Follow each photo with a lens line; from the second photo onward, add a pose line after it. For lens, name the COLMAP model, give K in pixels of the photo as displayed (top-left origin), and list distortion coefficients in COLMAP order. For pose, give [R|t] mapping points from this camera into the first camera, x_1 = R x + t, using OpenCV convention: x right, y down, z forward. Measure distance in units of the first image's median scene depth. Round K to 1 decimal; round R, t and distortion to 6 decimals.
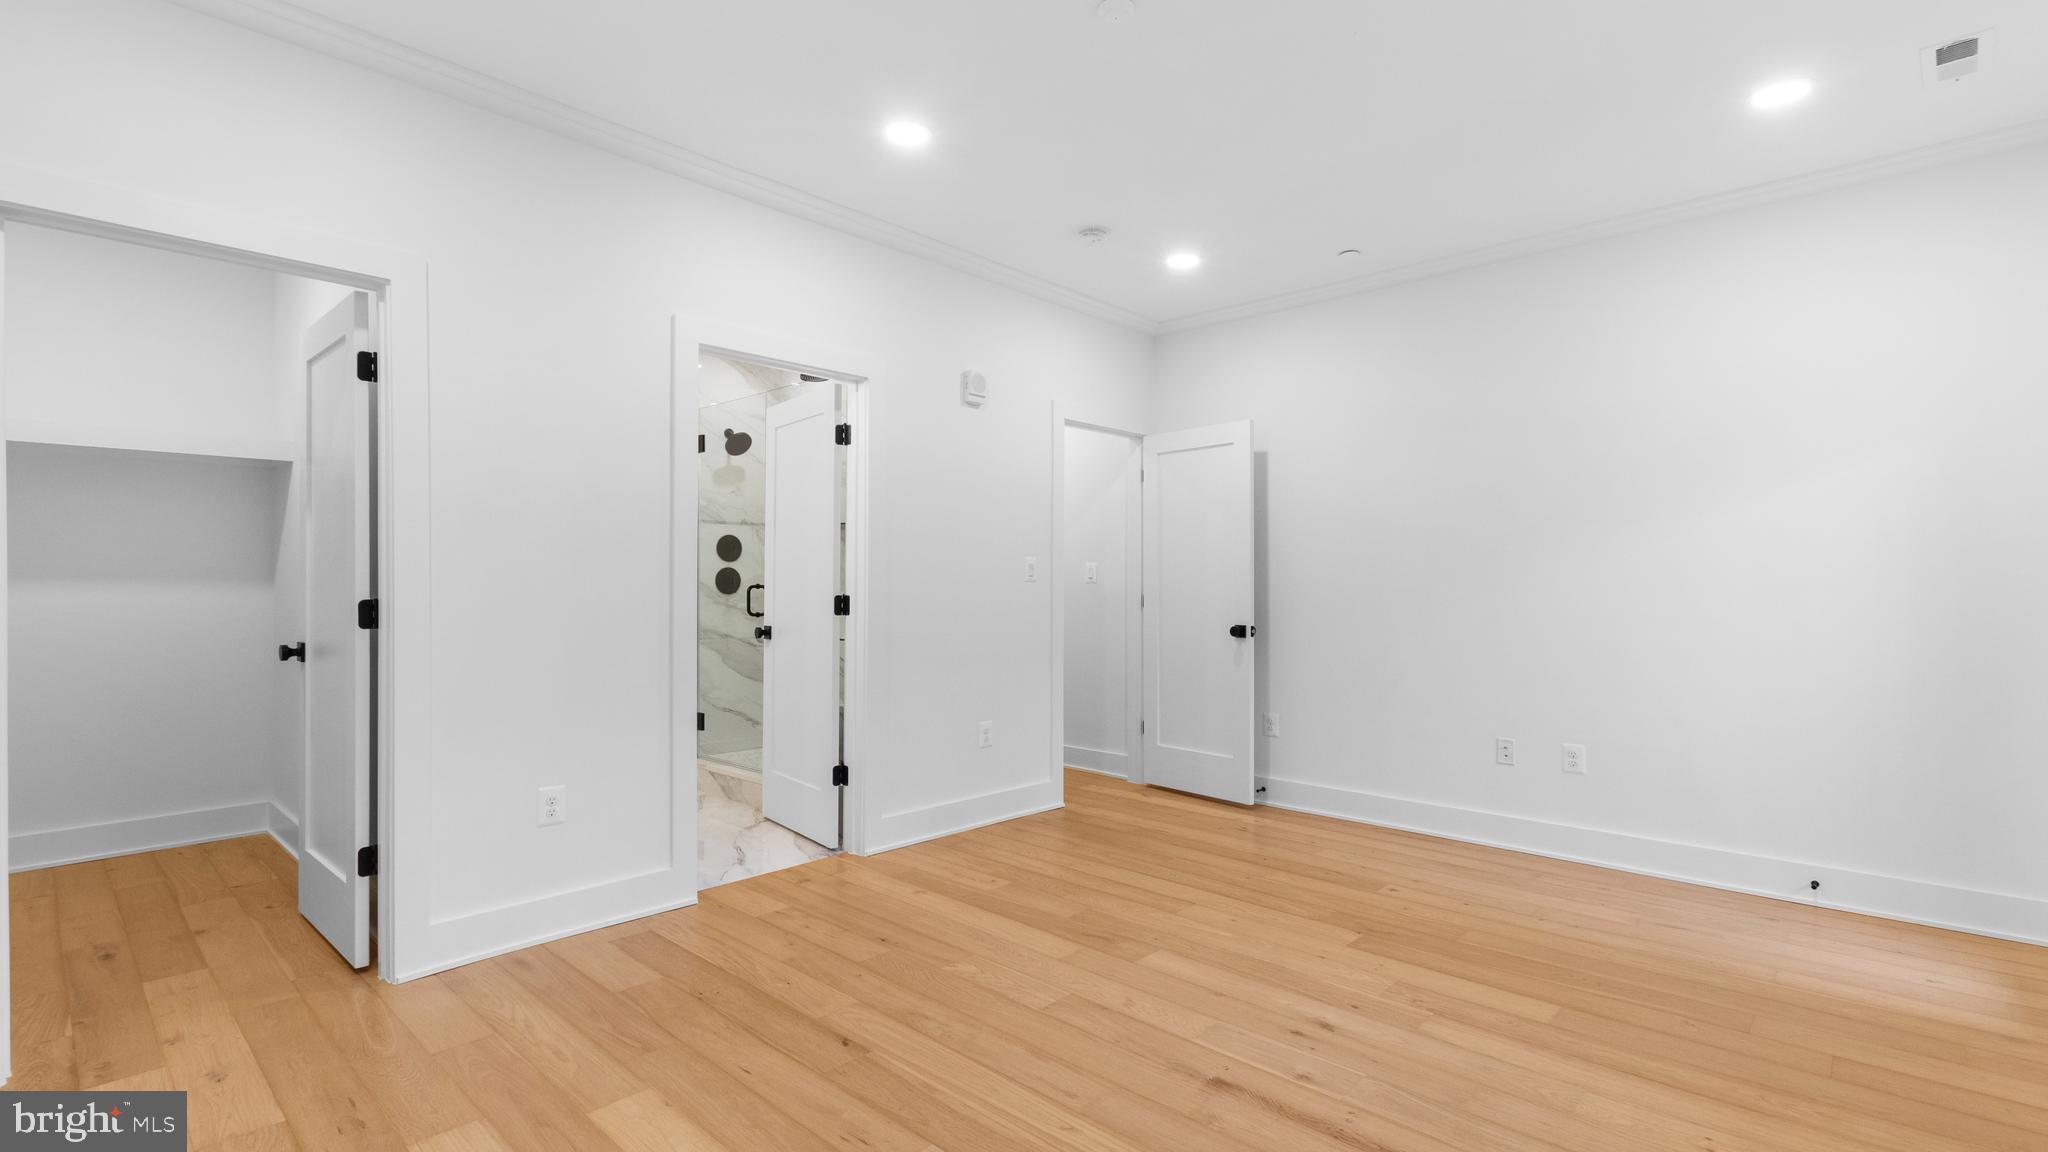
lens RADIAL K [[947.5, 0, 1028.9], [0, 947.5, 587.2], [0, 0, 1]] dist [0.007854, 0.000480]
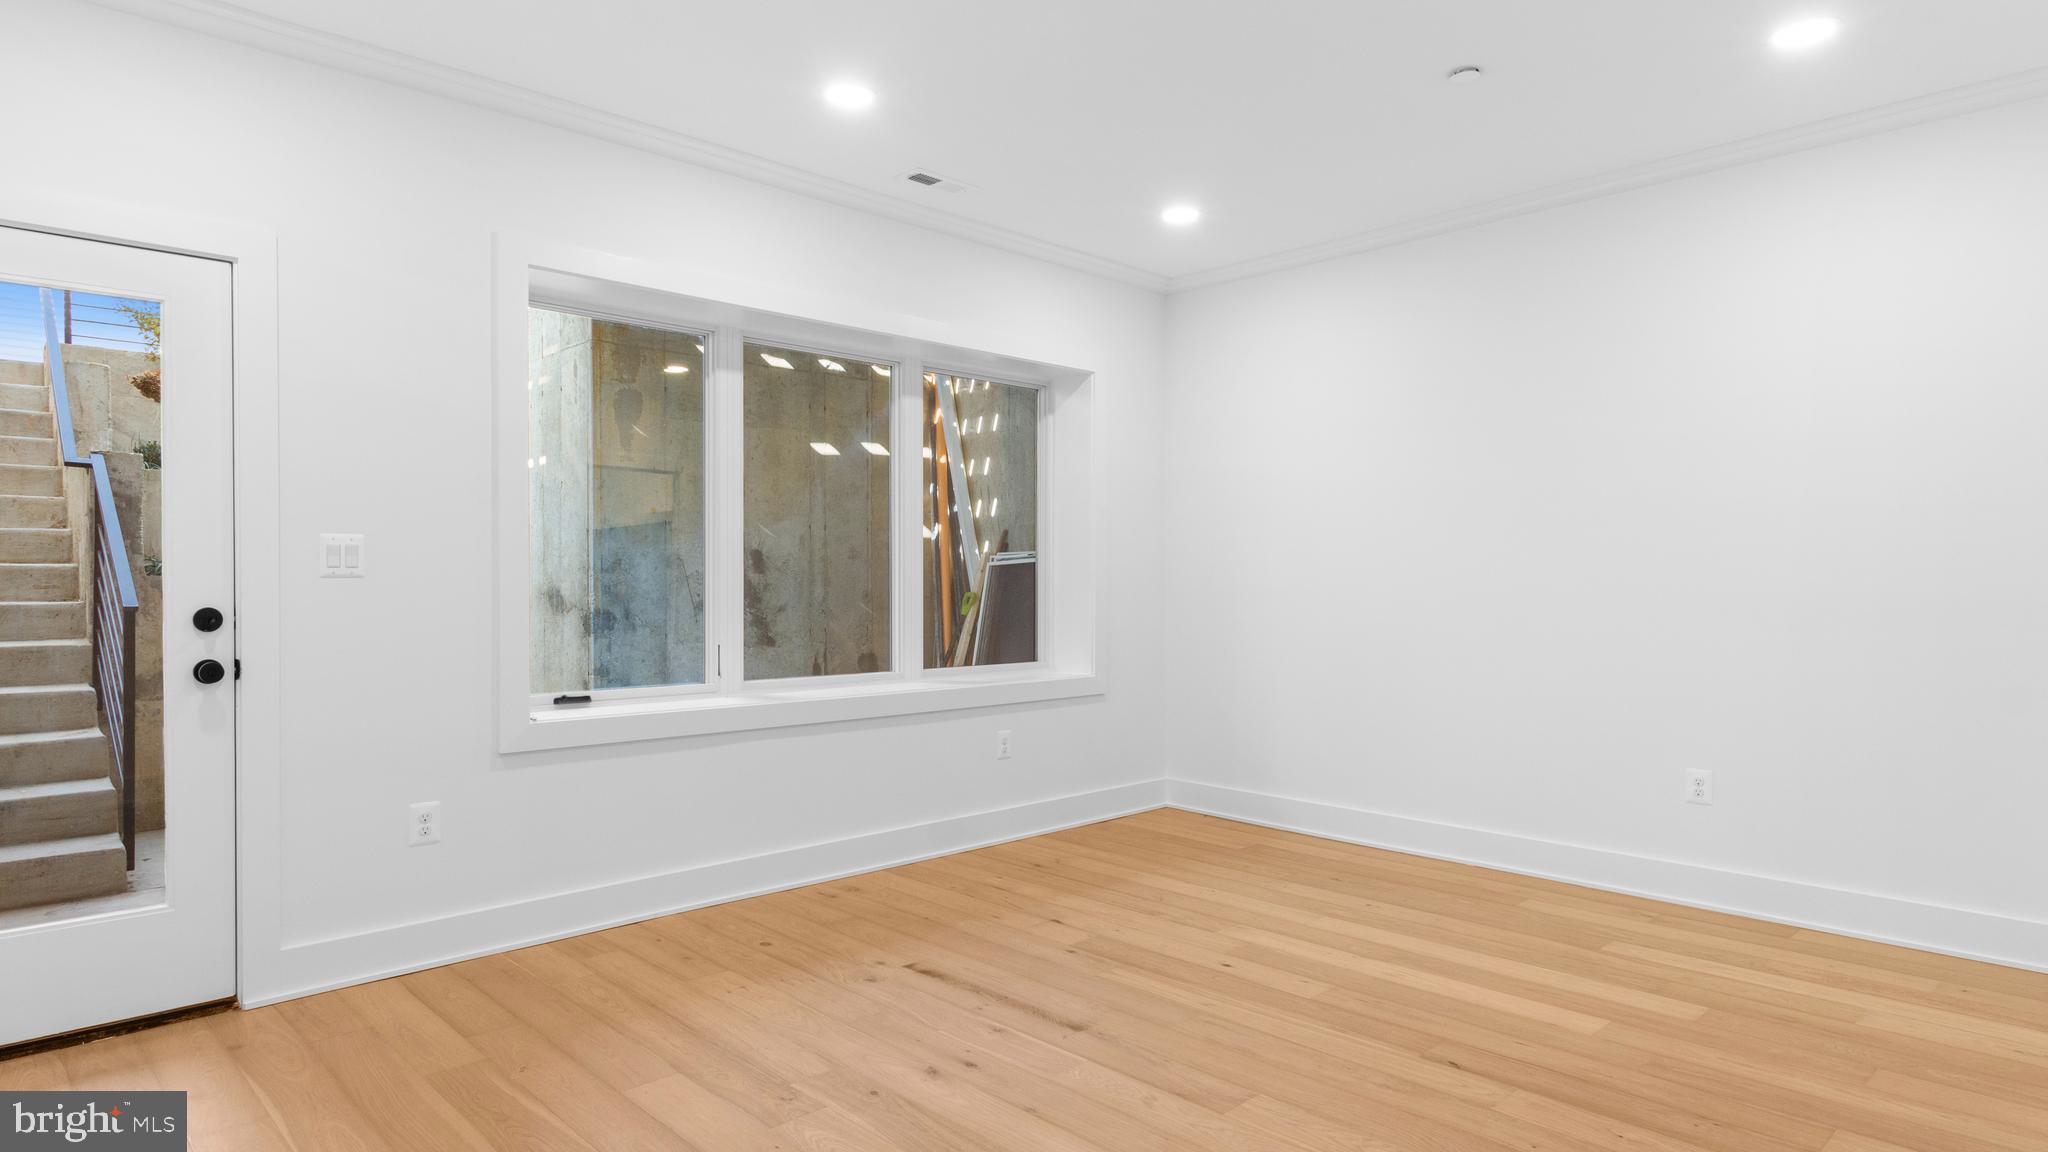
lens RADIAL K [[1060.4, 0, 1024.0], [0, 1060.4, 576.0], [0, 0, 1]] dist [-0.001235, -0.000166]
pose [[-0.997554, -0.002935, 0.069831, 0.159567], [-0.003439, 0.999969, -0.007094, -0.000372], [-0.069808, -0.007316, -0.997534, 2.029277]]
